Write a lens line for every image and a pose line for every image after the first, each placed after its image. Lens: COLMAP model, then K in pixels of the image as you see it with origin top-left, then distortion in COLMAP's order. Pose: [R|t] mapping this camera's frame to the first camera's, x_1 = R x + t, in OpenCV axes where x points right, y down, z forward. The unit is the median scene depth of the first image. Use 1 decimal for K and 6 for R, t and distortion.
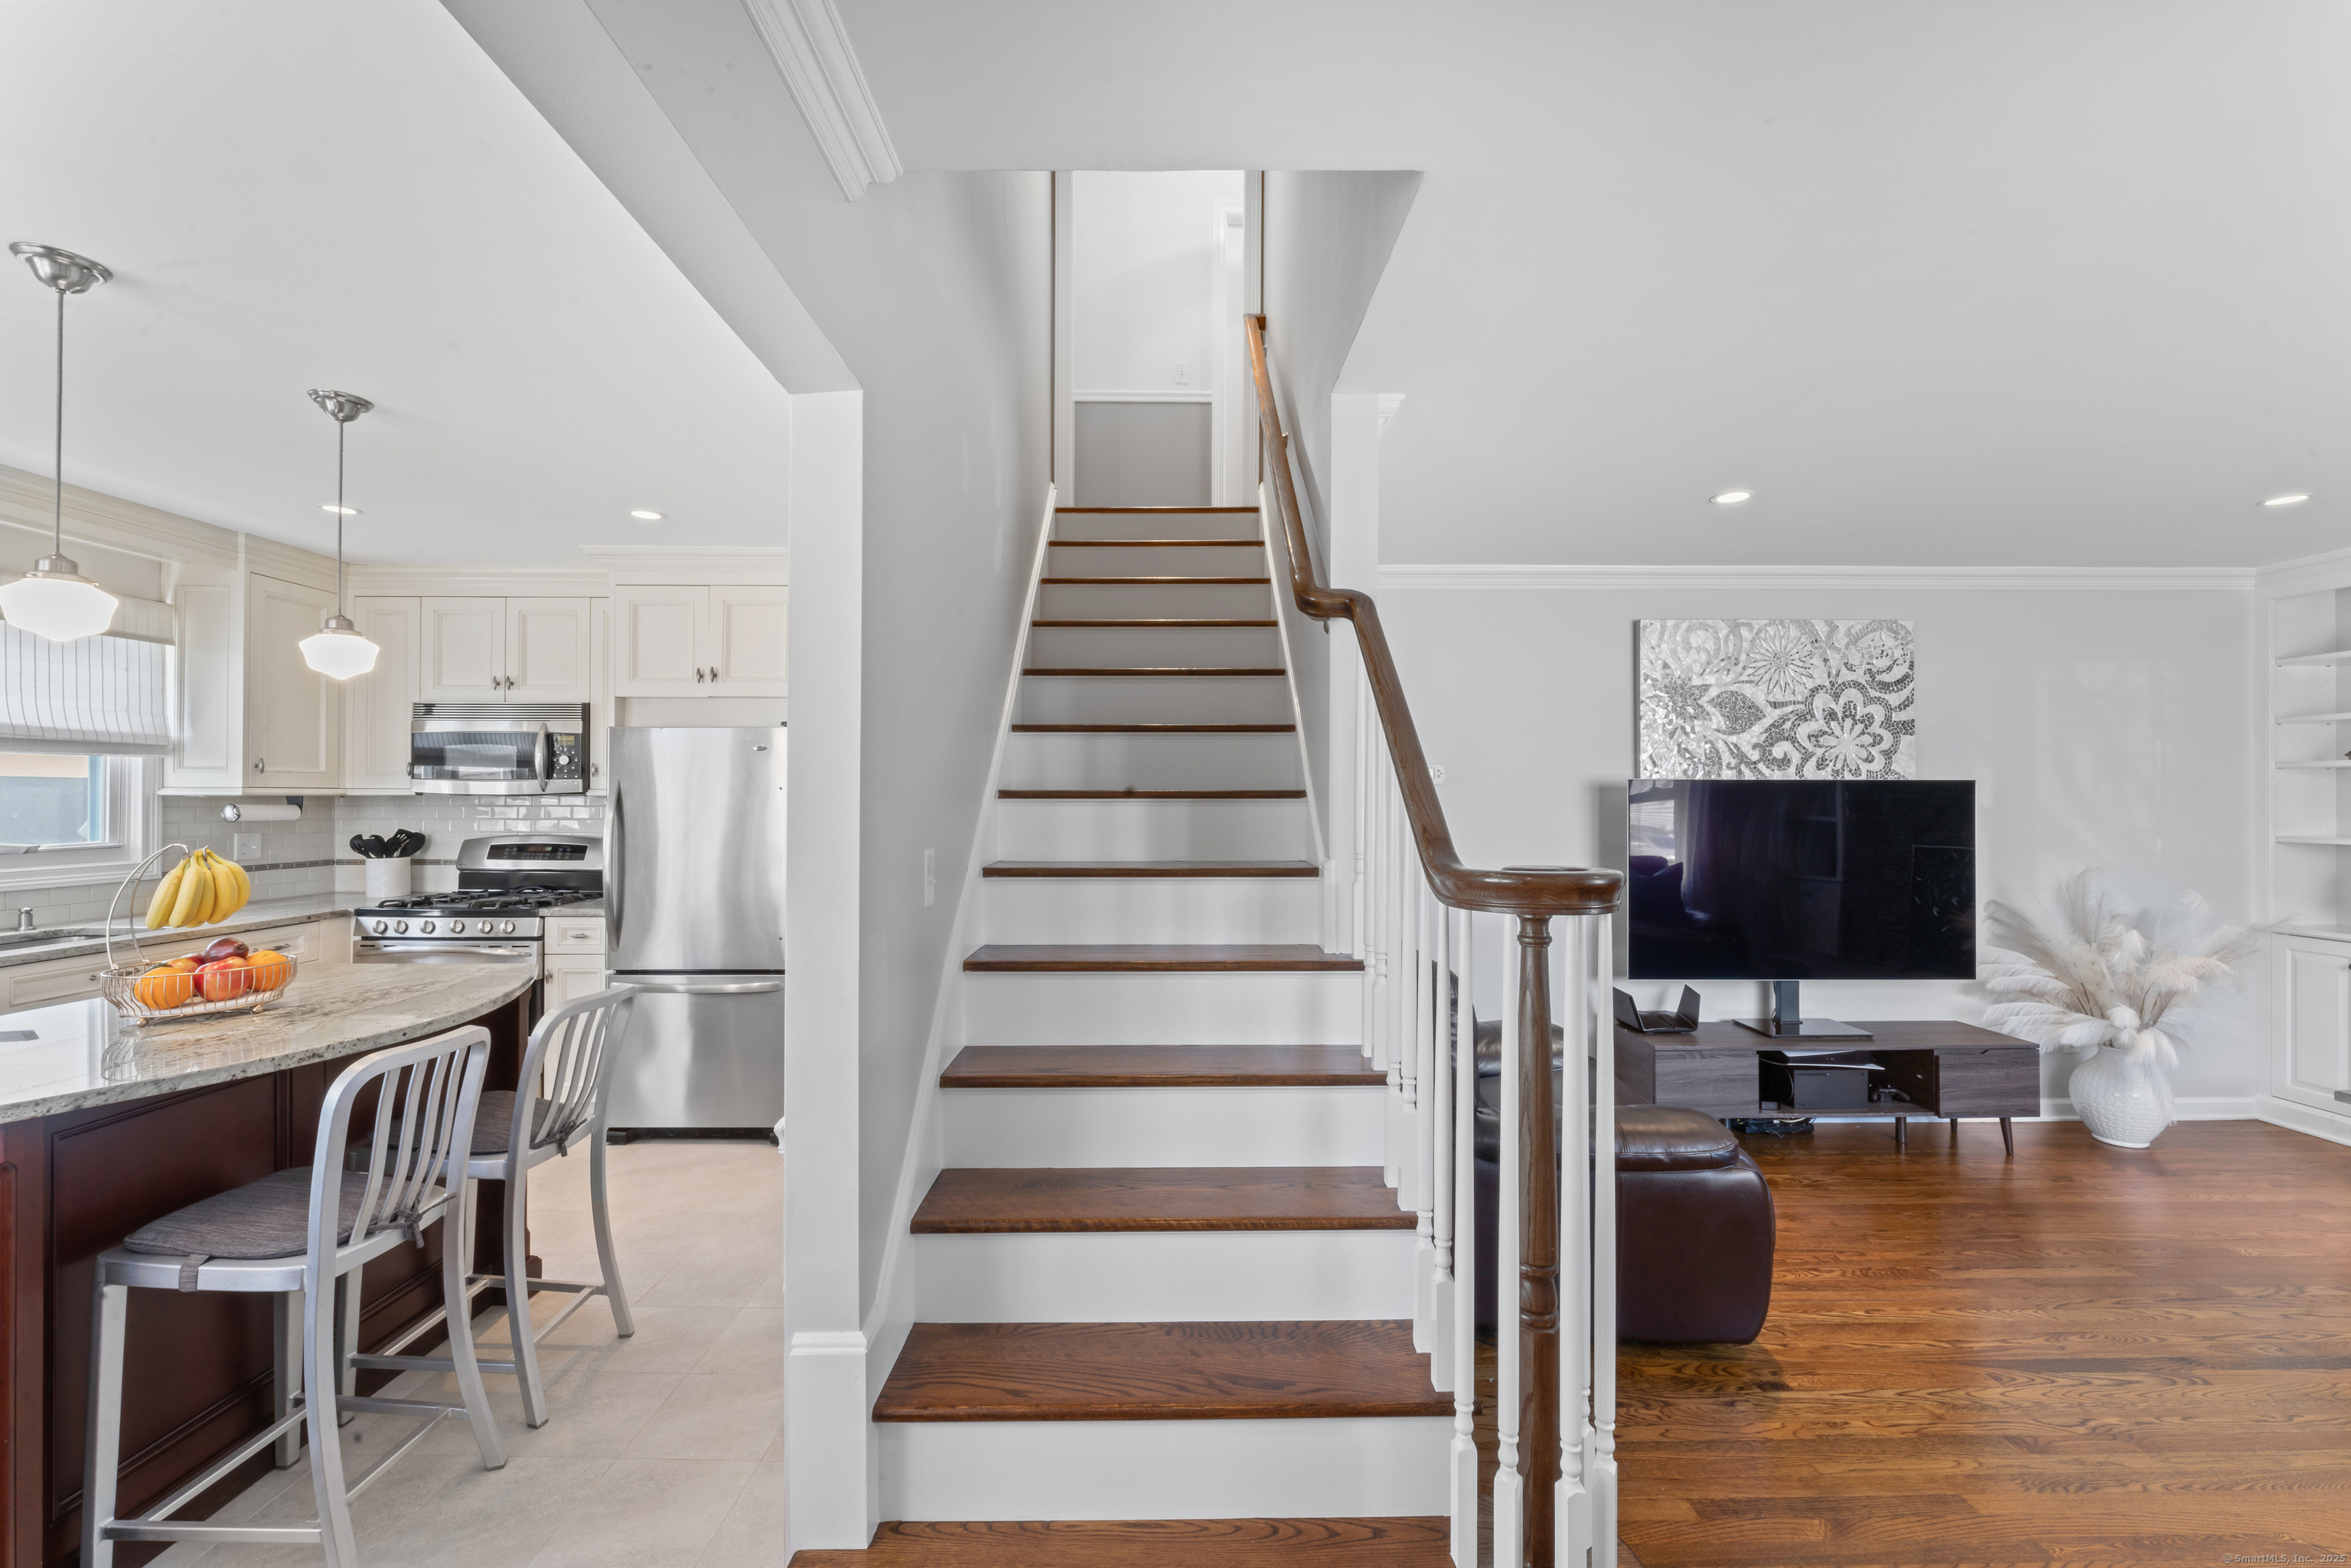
lens RADIAL K [[948.9, 0, 1189.8], [0, 948.9, 797.9], [0, 0, 1]] dist [-0.001422, 0.001293]
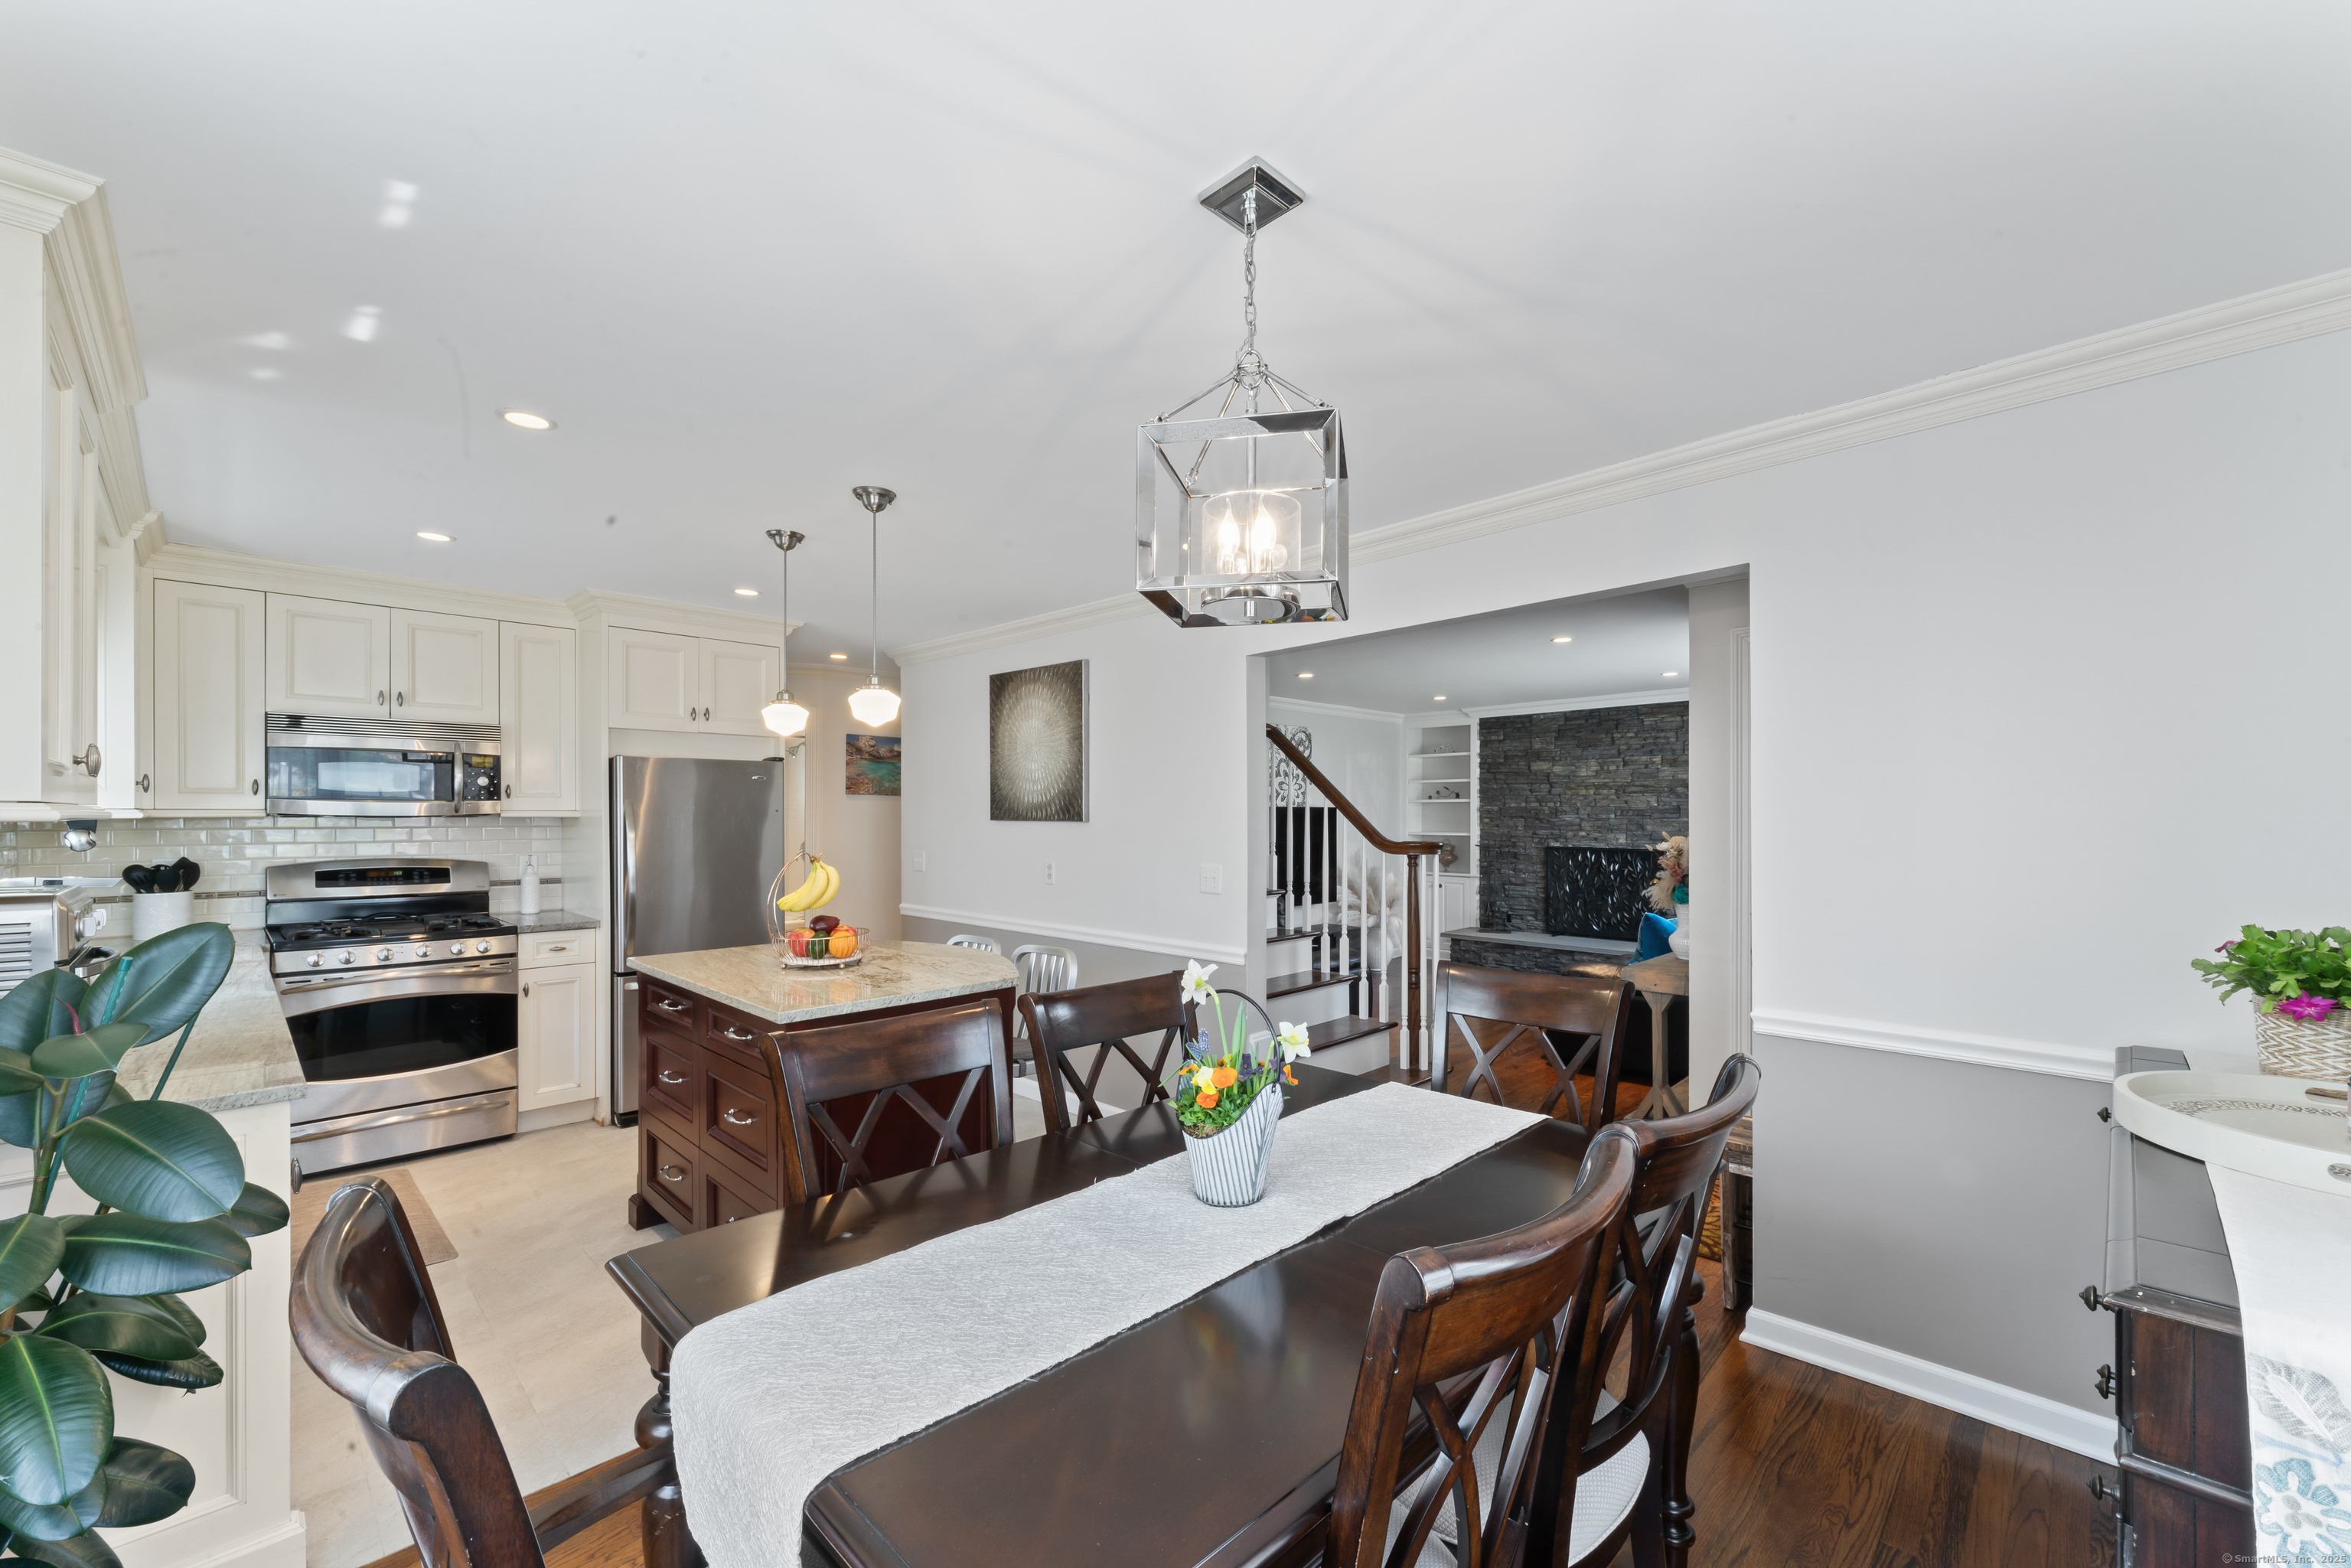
lens RADIAL K [[948.9, 0, 1173.1], [0, 948.9, 796.4], [0, 0, 1]] dist [-0.001422, 0.001293]
pose [[0.711199, 0.012044, 0.702887, -0.899715], [0.000681, 0.999841, -0.017822, -0.005869], [-0.702990, 0.013154, 0.711078, -0.244195]]
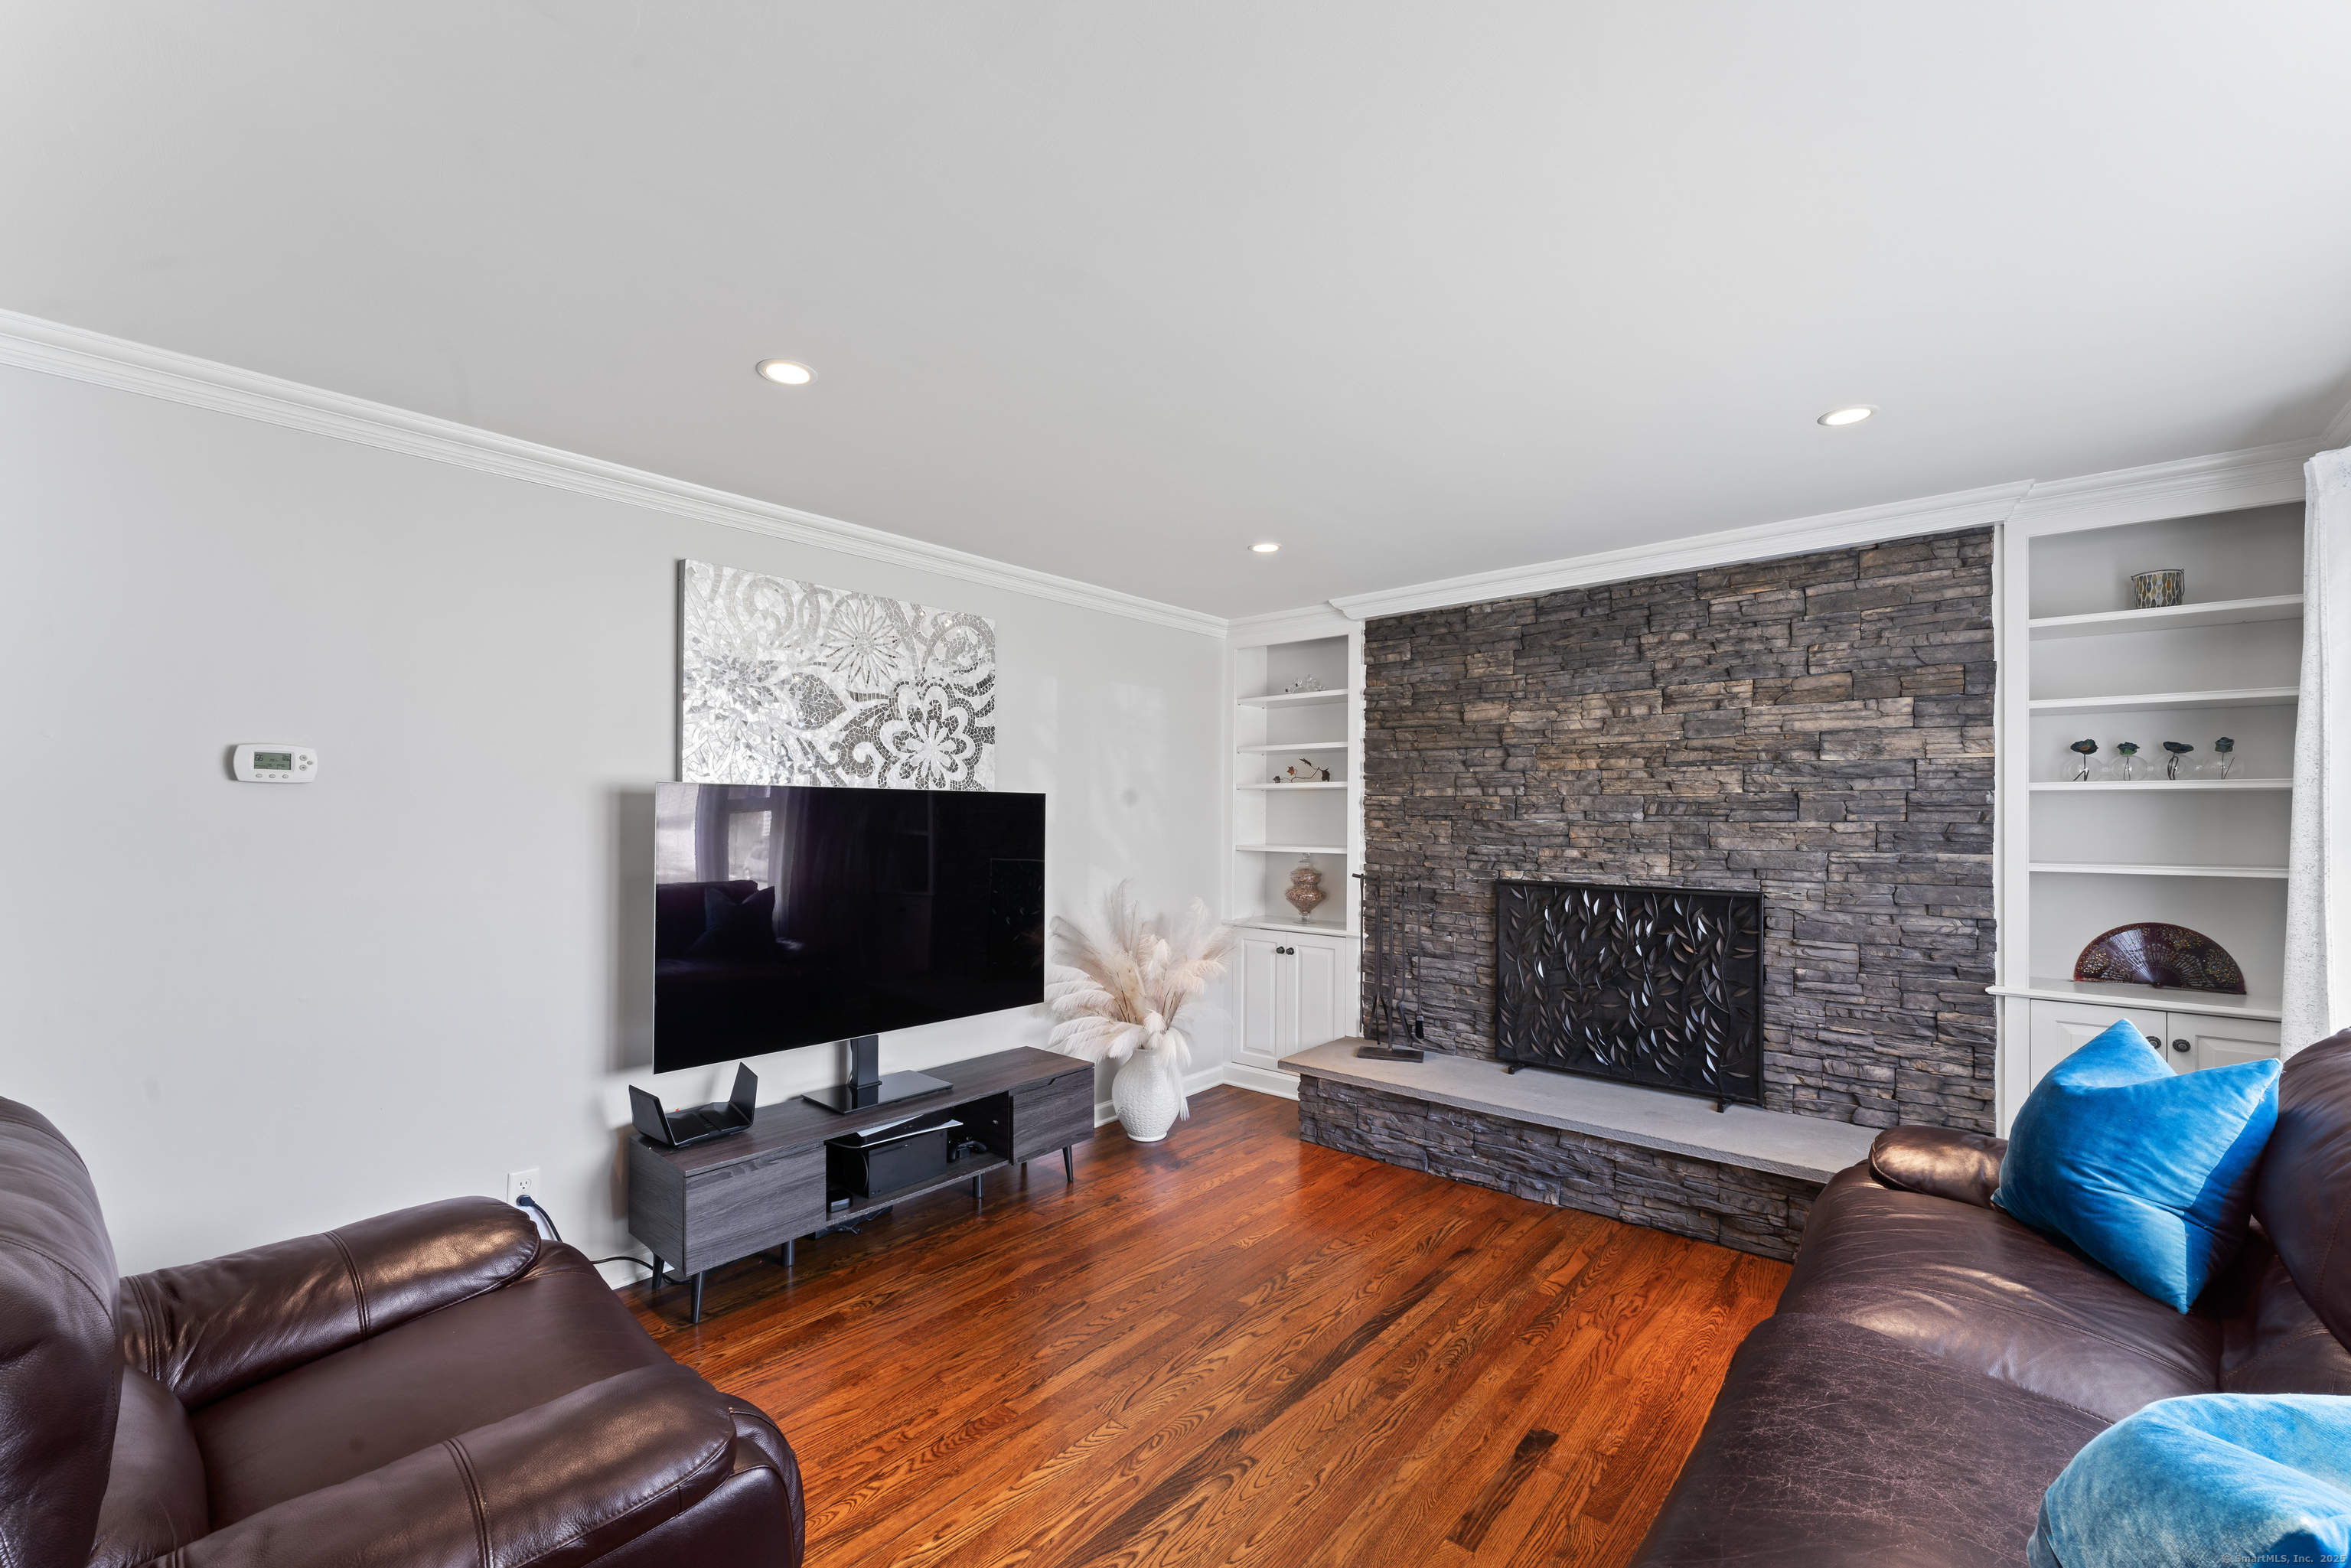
lens RADIAL K [[948.9, 0, 1183.4], [0, 948.9, 793.7], [0, 0, 1]] dist [-0.001422, 0.001293]
pose [[0.657199, 0.020595, 0.753436, 0.193773], [-0.005443, 0.999730, -0.022580, 0.002378], [-0.753697, 0.010738, 0.657134, 0.260042]]
